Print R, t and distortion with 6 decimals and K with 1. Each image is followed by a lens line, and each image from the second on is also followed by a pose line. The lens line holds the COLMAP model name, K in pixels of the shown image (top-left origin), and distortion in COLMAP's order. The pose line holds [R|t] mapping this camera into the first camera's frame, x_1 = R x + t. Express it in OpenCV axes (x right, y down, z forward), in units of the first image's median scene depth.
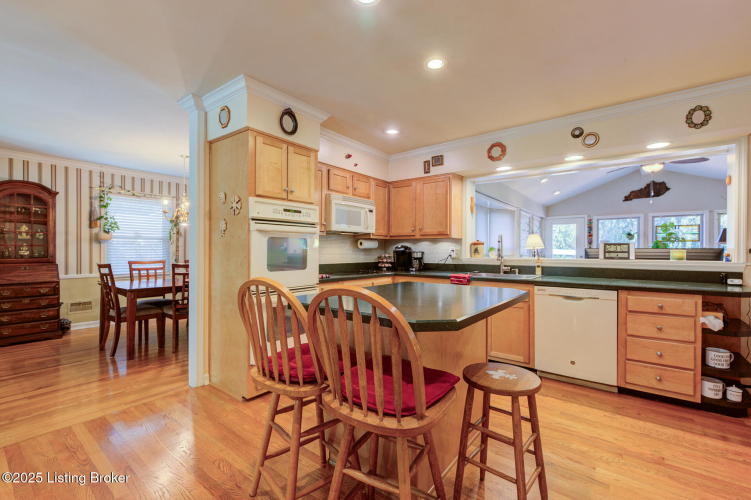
lens RADIAL K [[325.5, 0, 378.3], [0, 325.5, 250.4], [0, 0, 1]] dist [0.002479, -0.000249]
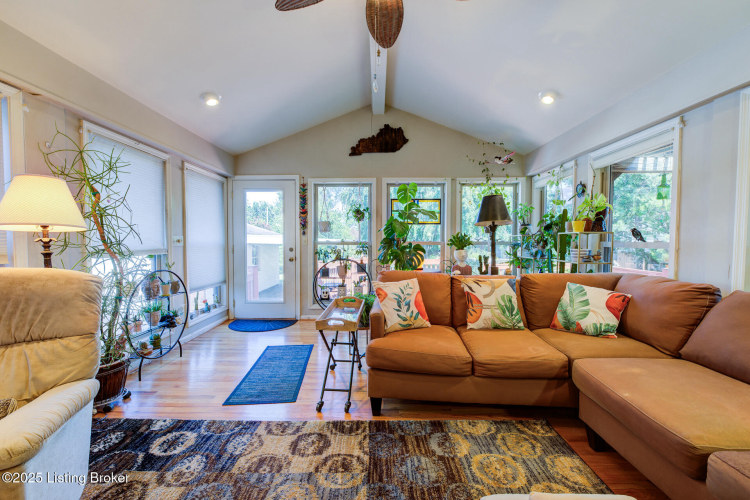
lens RADIAL K [[317.5, 0, 372.1], [0, 317.5, 251.7], [0, 0, 1]] dist [0.001021, 0.000006]
pose [[0.806919, -0.027148, 0.590038, 0.872978], [0.006713, 0.999300, 0.036797, 0.008532], [-0.590625, -0.025731, 0.806536, 1.002607]]
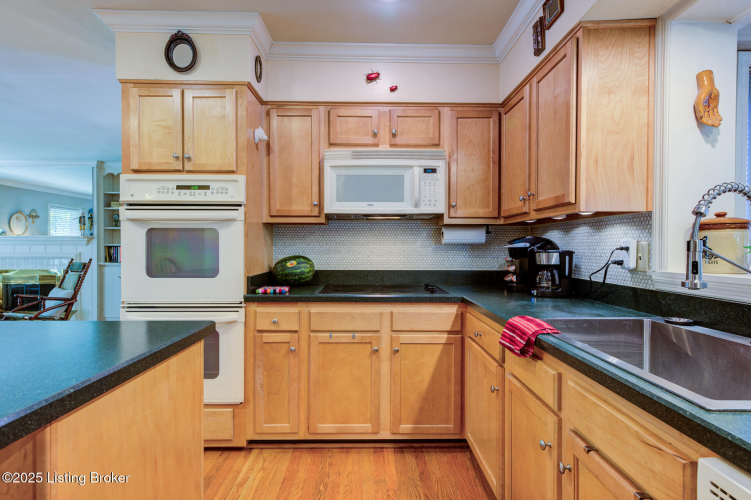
lens RADIAL K [[381.3, 0, 376.8], [0, 381.3, 248.7], [0, 0, 1]] dist [0.017172, 0.000194]
pose [[0.622489, 0.005471, -0.782610, 0.392497], [-0.000706, 0.999979, 0.006429, -0.002249], [0.782628, -0.003450, 0.622480, 0.559155]]
